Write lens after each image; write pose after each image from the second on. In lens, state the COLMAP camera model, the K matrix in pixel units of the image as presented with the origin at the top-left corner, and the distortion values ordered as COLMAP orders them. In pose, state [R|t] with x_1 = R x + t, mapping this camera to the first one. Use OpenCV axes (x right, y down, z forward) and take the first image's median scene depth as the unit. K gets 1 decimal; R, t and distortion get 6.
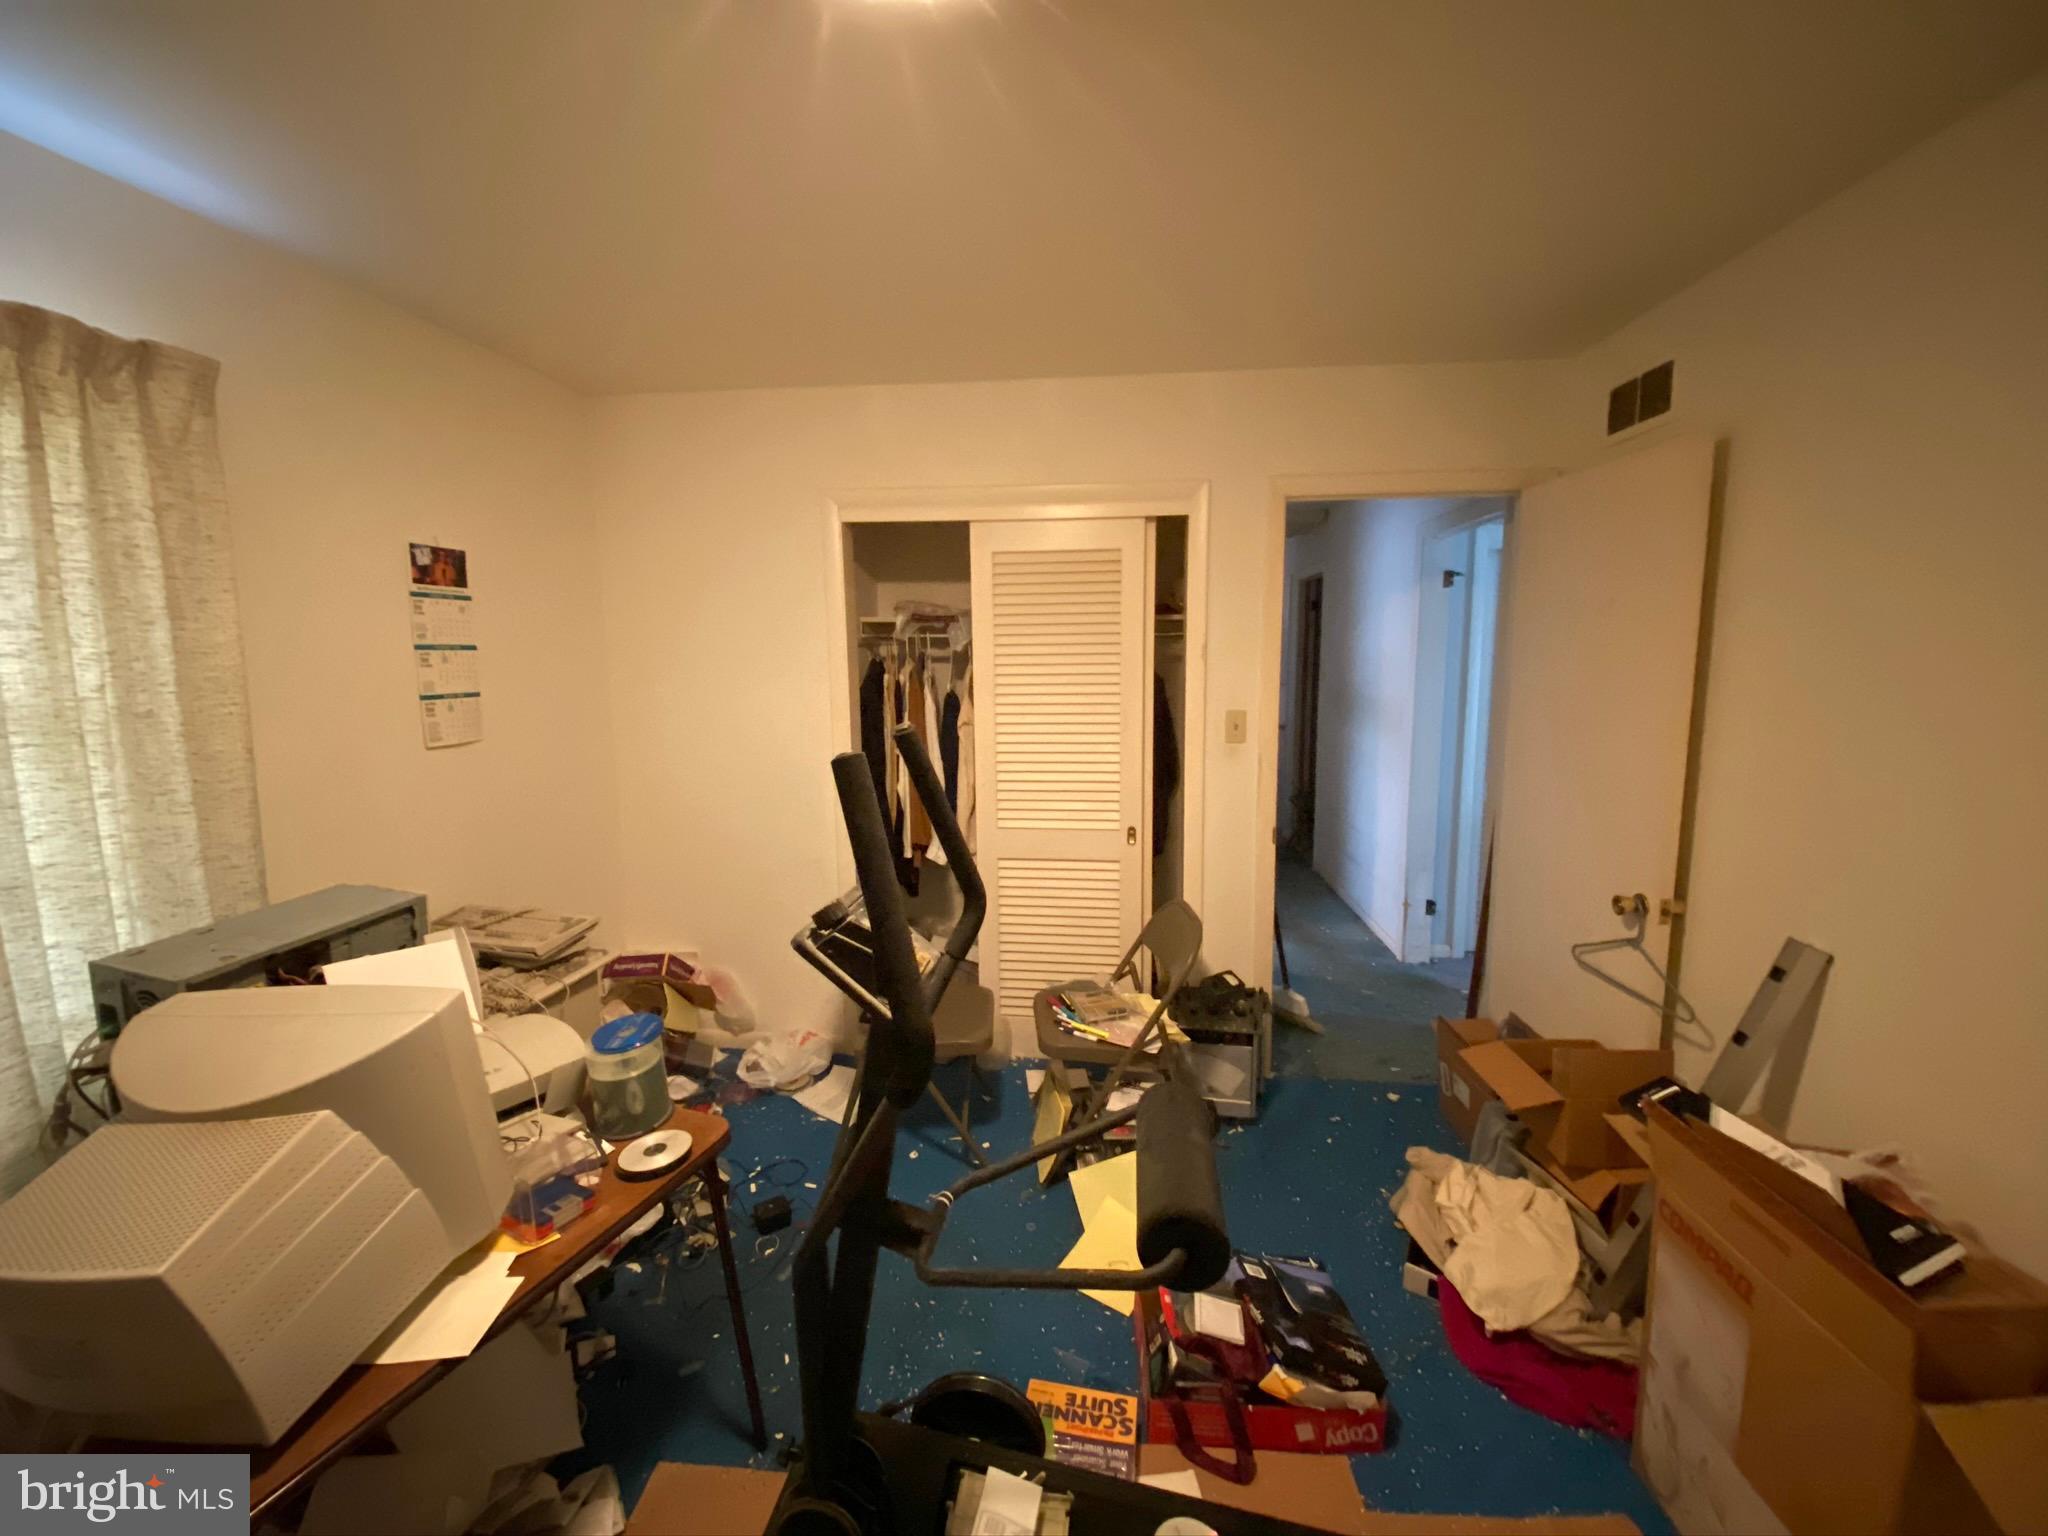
lens RADIAL K [[825.6, 0, 1017.2], [0, 825.6, 757.7], [0, 0, 1]] dist [0.018142, -0.016369]
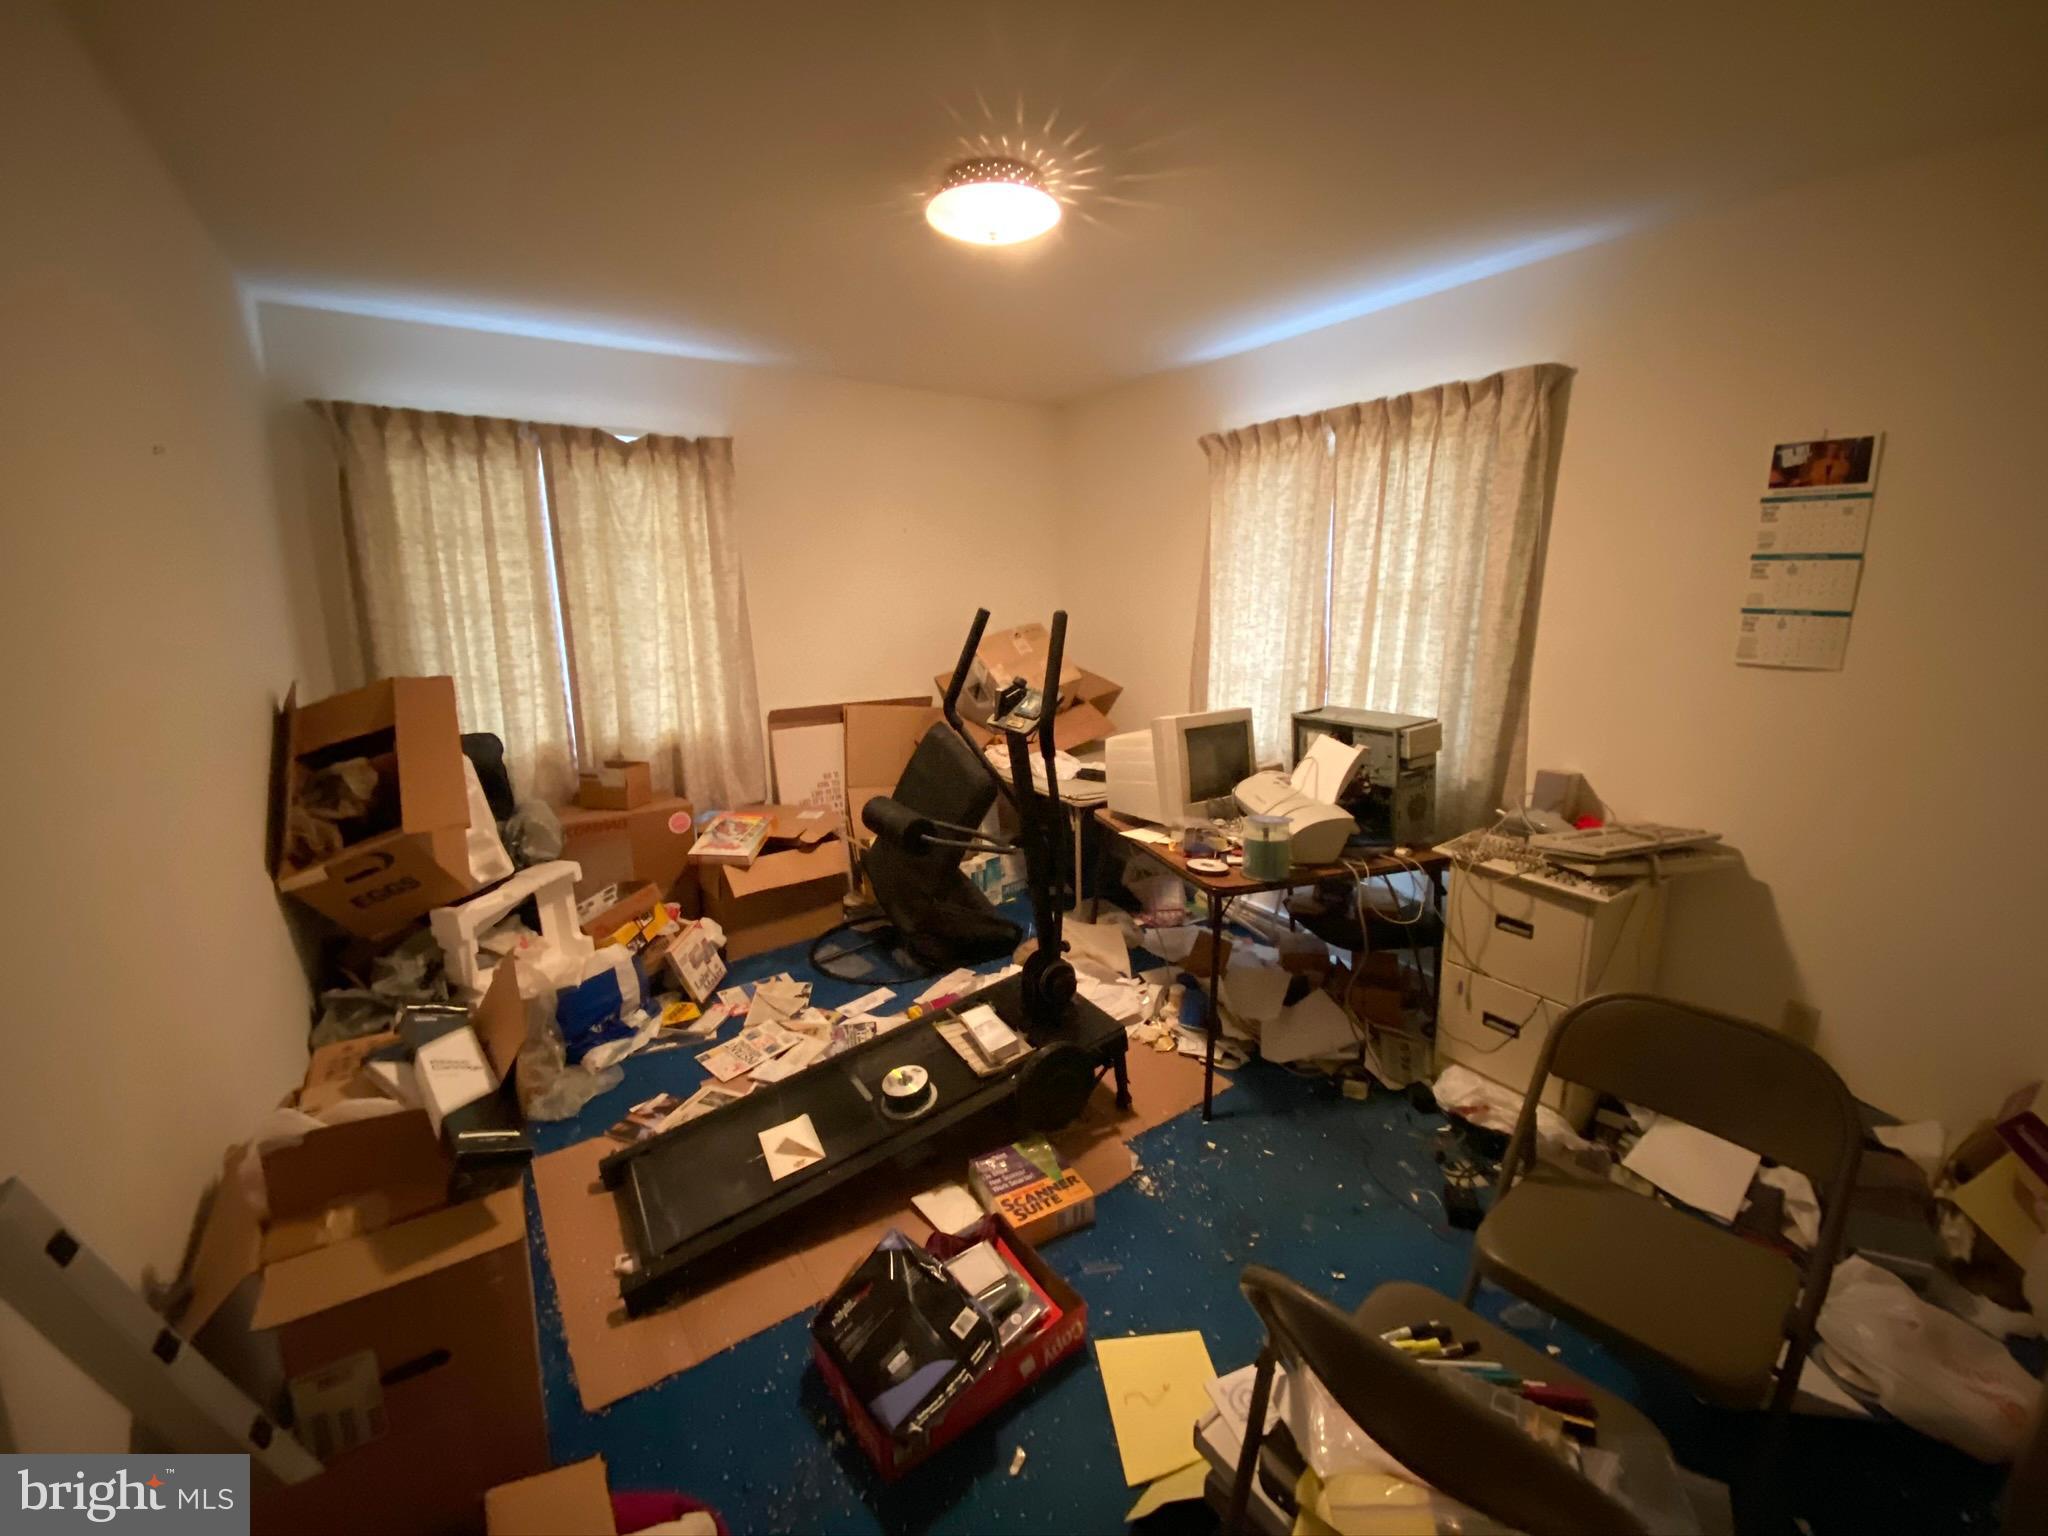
lens RADIAL K [[825.6, 0, 1017.2], [0, 825.6, 757.7], [0, 0, 1]] dist [0.018142, -0.016369]
pose [[-0.769468, 0.146366, -0.621688, 0.558032], [-0.074878, 0.946001, 0.315398, -0.150942], [0.634281, 0.289239, -0.716957, 1.203024]]
